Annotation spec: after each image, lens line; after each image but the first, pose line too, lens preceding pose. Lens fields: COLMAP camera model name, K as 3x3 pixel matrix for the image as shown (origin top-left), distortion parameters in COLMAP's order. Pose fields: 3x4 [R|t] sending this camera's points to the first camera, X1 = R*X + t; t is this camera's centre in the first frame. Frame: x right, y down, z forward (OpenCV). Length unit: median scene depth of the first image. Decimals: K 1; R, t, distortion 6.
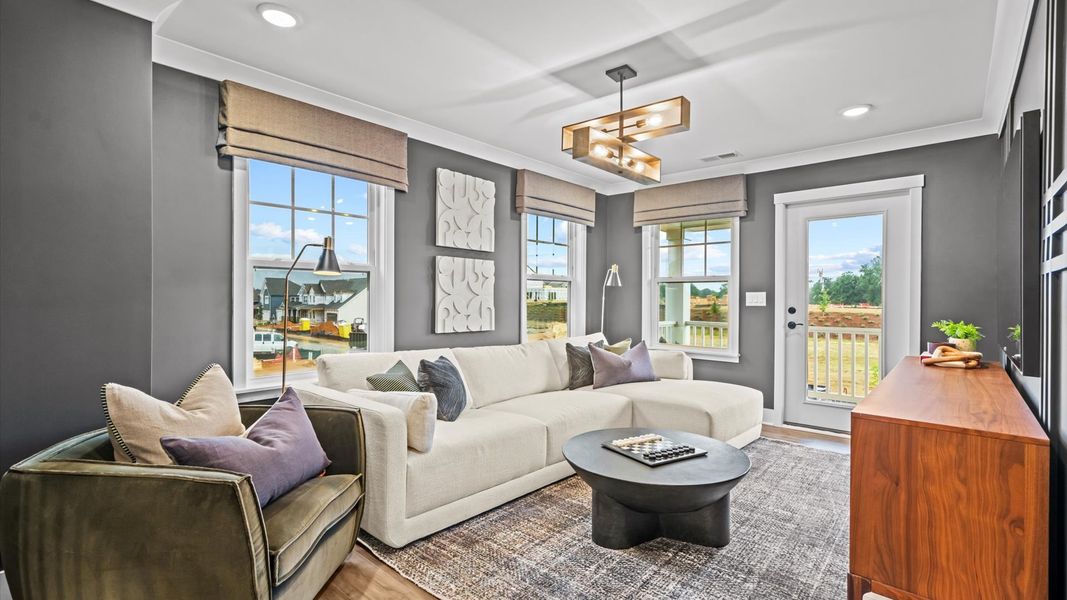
lens RADIAL K [[478.6, 0, 531.2], [0, 478.6, 299.0], [0, 0, 1]] dist [-0.001443, -0.000330]
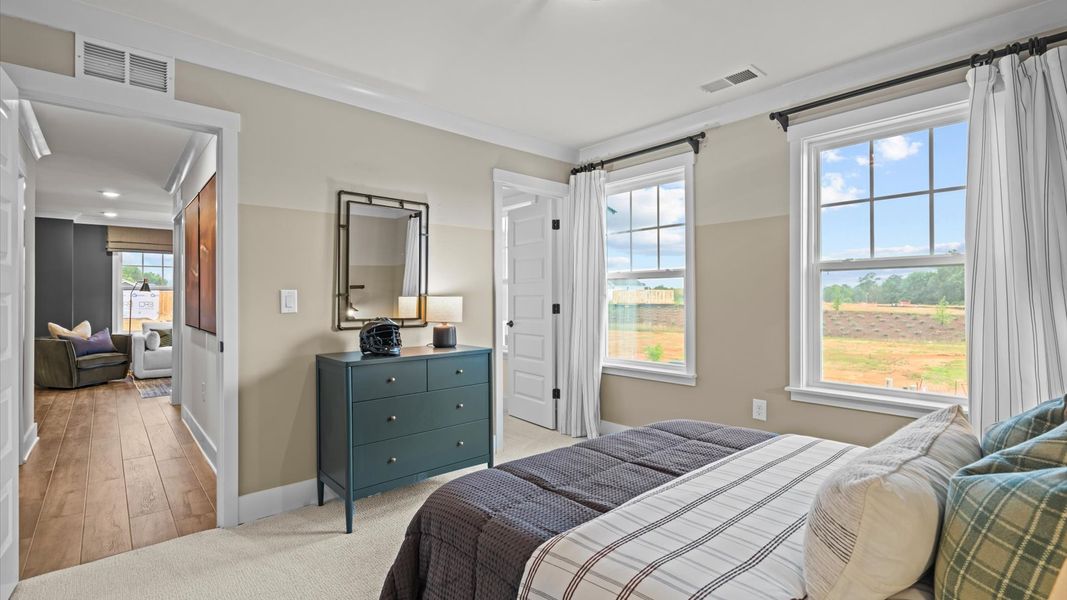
lens RADIAL K [[478.6, 0, 532.2], [0, 478.6, 295.0], [0, 0, 1]] dist [-0.001443, -0.000330]
pose [[0.992912, -0.011463, -0.118300, 2.202741], [0.009965, 0.999863, -0.013248, 0.022771], [0.118436, 0.011975, 0.992890, -1.528407]]
